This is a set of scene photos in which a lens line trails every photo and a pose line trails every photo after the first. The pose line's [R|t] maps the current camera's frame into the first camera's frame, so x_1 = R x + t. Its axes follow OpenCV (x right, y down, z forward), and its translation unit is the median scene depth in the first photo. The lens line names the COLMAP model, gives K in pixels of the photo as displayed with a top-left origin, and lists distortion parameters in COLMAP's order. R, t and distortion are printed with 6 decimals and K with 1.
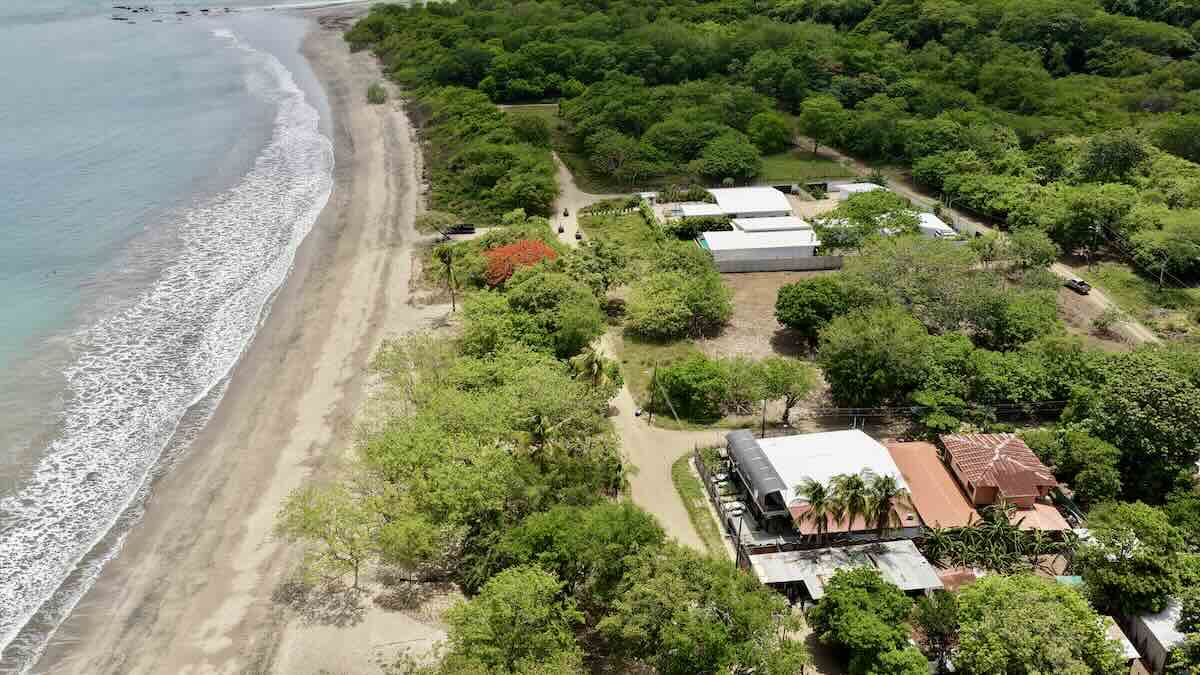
lens RADIAL K [[987.4, 0, 600.0], [0, 987.4, 337.5], [0, 0, 1]] dist [0.003918, 0.010503]
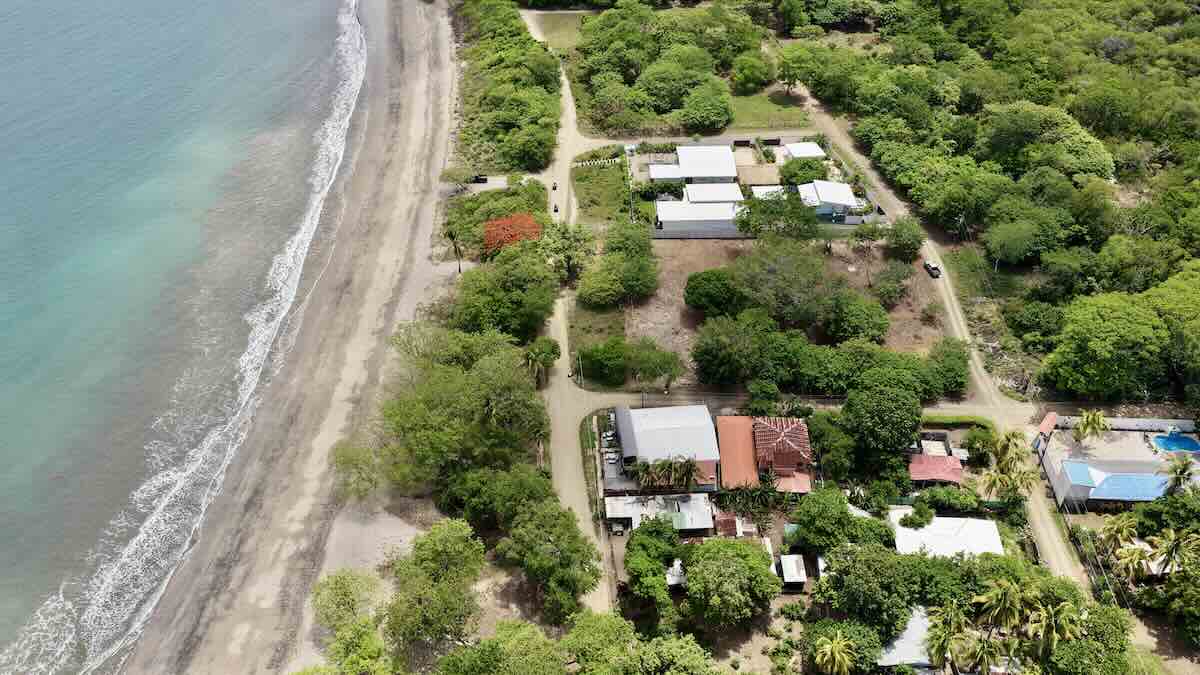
lens RADIAL K [[987.4, 0, 600.0], [0, 987.4, 337.5], [0, 0, 1]] dist [0.003918, 0.010503]
pose [[0.995374, 0.059325, -0.075576, 0.168844], [-0.039668, 0.970179, 0.239123, -0.293588], [0.087509, -0.235018, 0.968044, -0.366462]]
